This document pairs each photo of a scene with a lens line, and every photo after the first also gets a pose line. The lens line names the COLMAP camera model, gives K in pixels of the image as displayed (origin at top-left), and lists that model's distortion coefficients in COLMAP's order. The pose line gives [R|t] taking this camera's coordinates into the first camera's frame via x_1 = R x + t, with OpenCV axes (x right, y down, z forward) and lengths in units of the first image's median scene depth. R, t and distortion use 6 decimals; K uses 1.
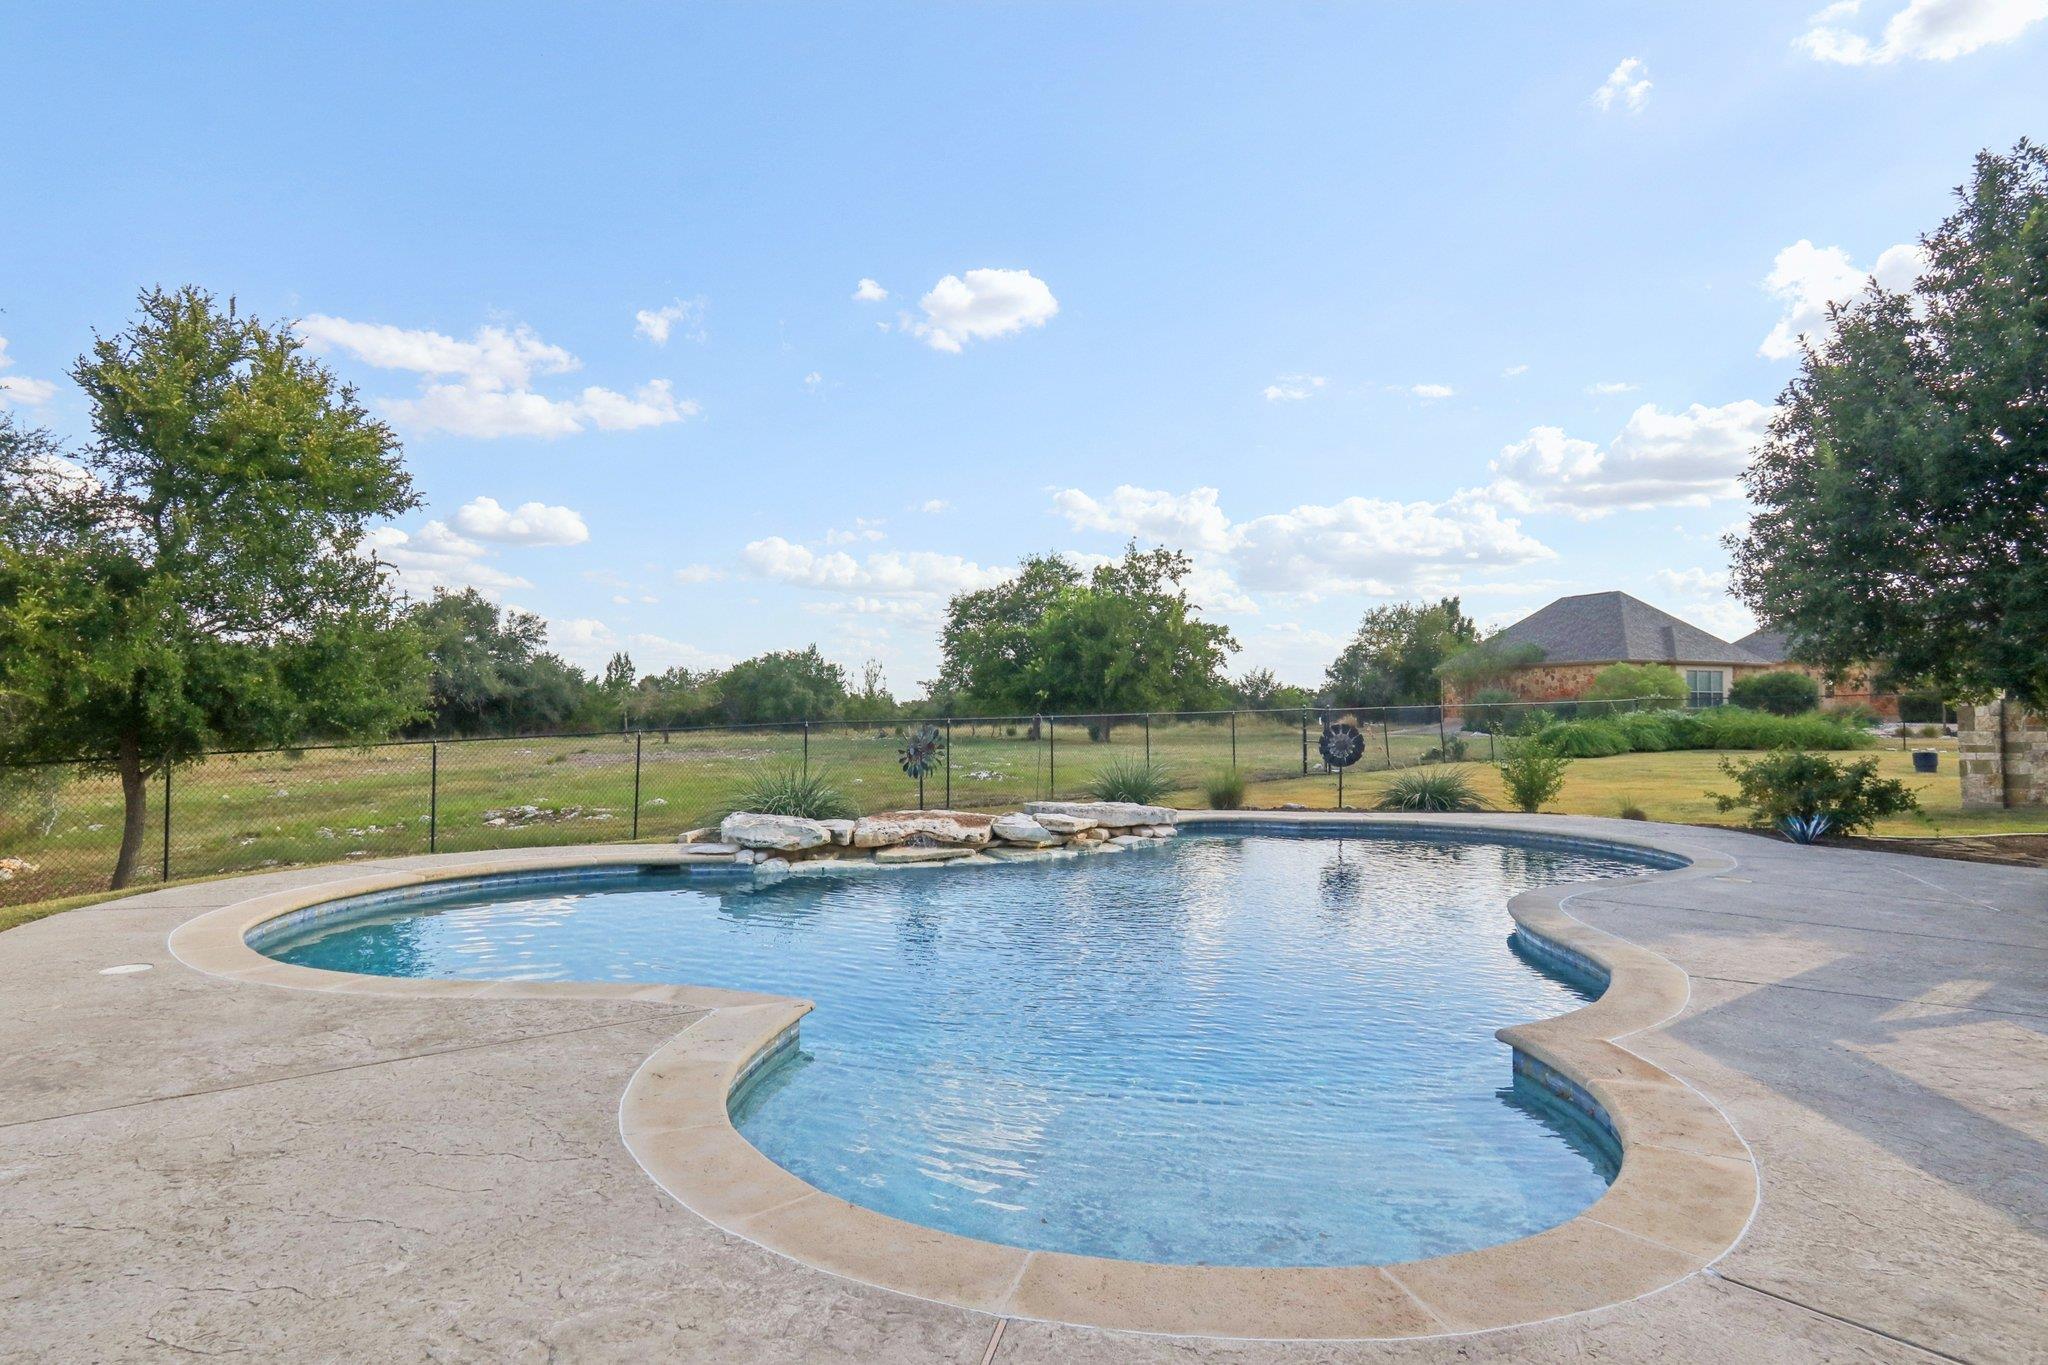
lens RADIAL K [[1203.7, 0, 1024.0], [0, 1203.7, 682.5], [0, 0, 1]] dist [0.051150, 0.000884]
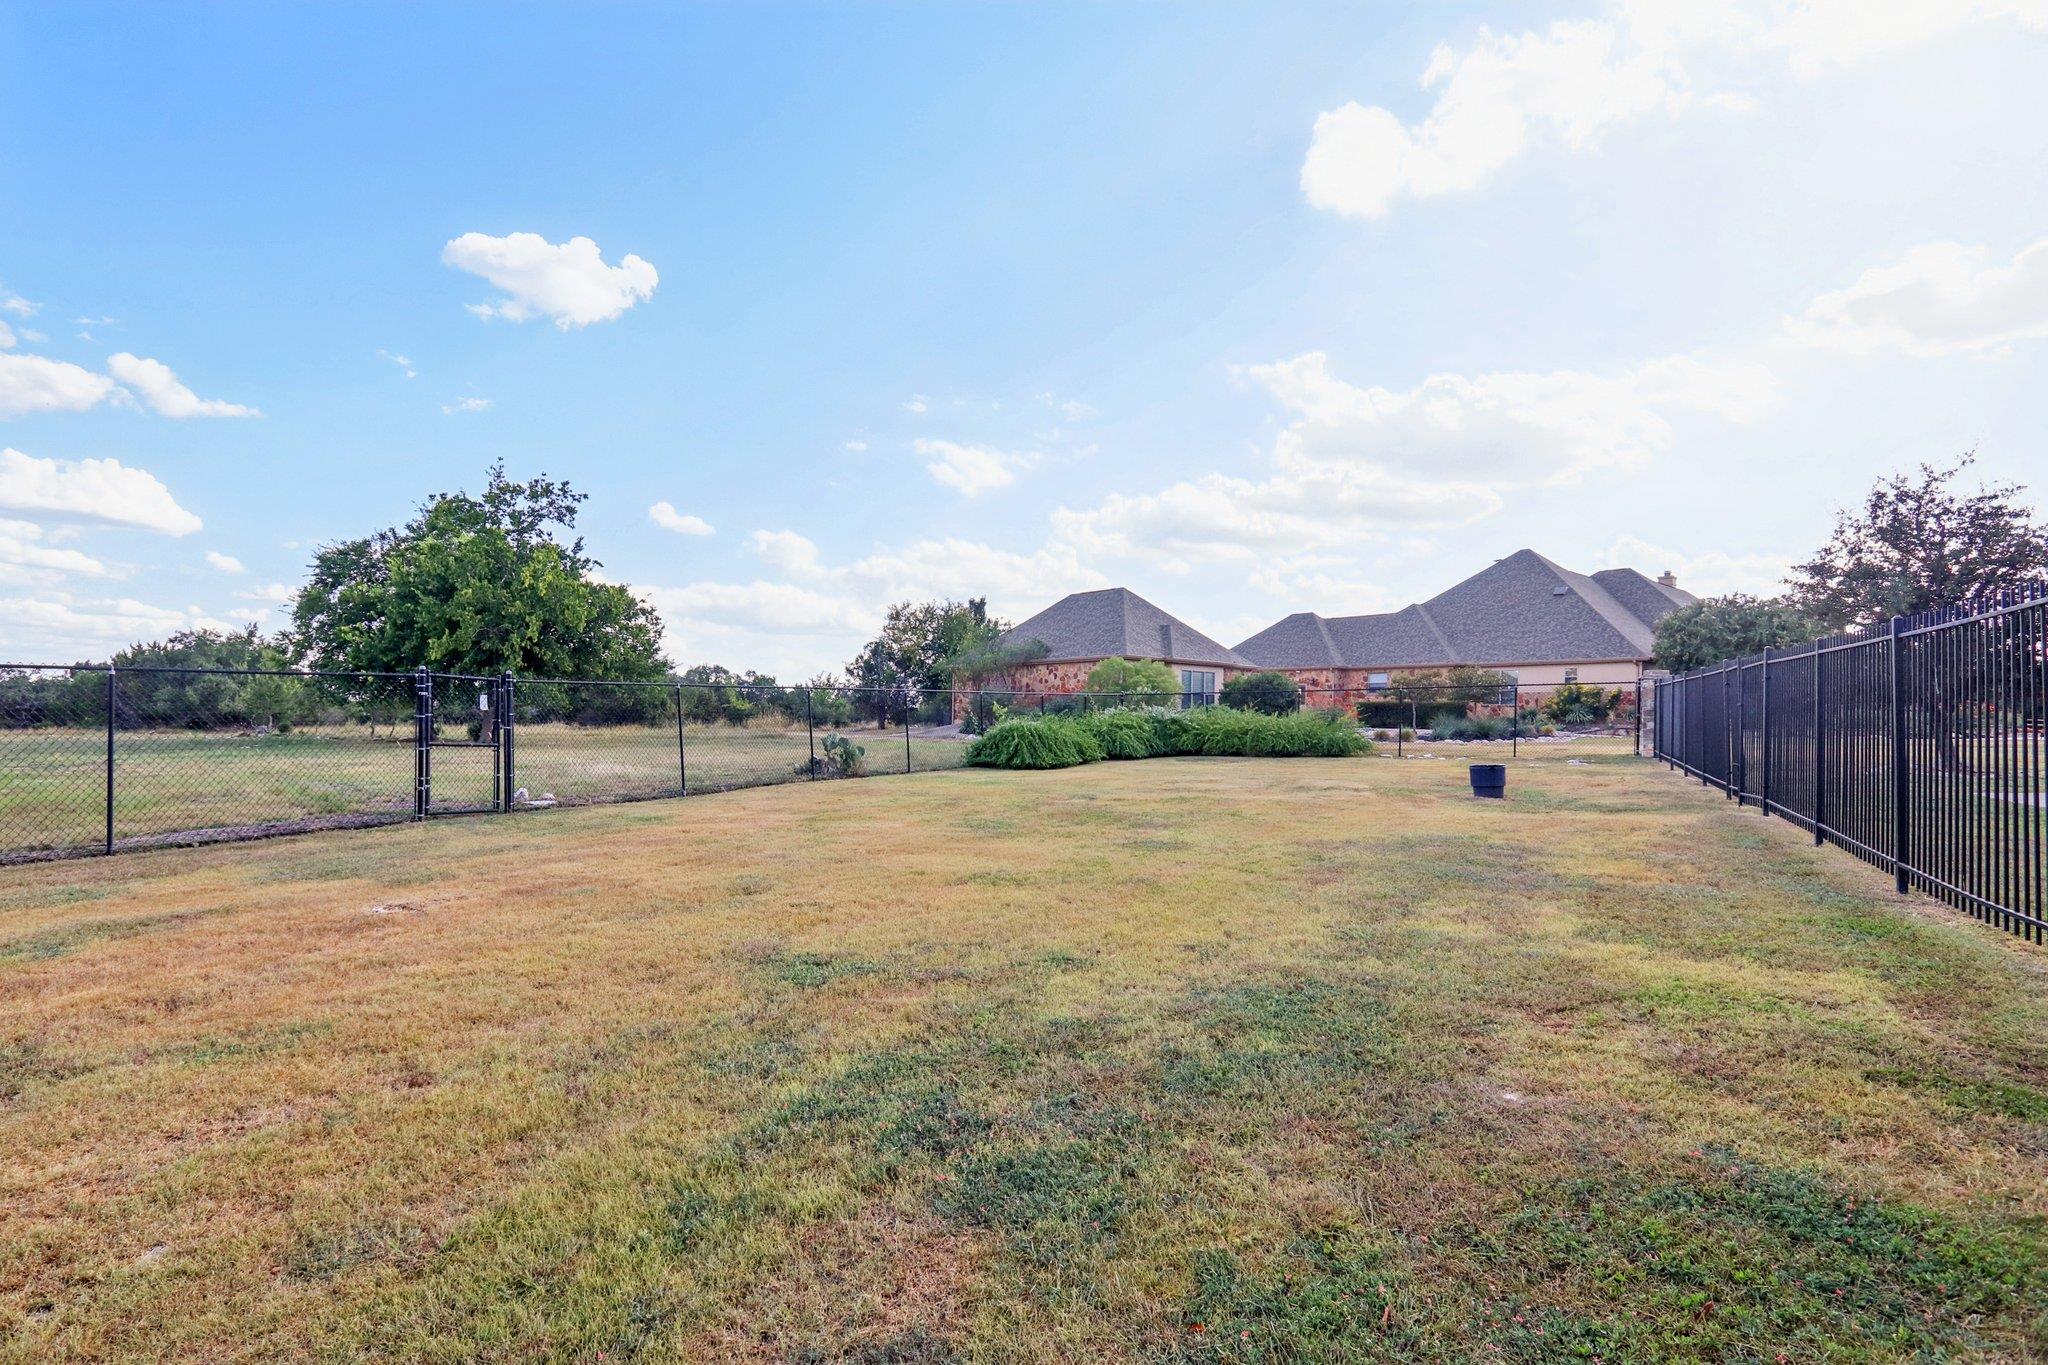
lens RADIAL K [[948.2, 0, 1024.0], [0, 948.2, 682.5], [0, 0, 1]] dist [-0.001210, -0.000049]
pose [[0.950197, 0.023916, 0.310731, 0.199682], [-0.018918, 0.999639, -0.019091, 0.016028], [-0.311075, 0.012262, 0.950306, 0.343052]]
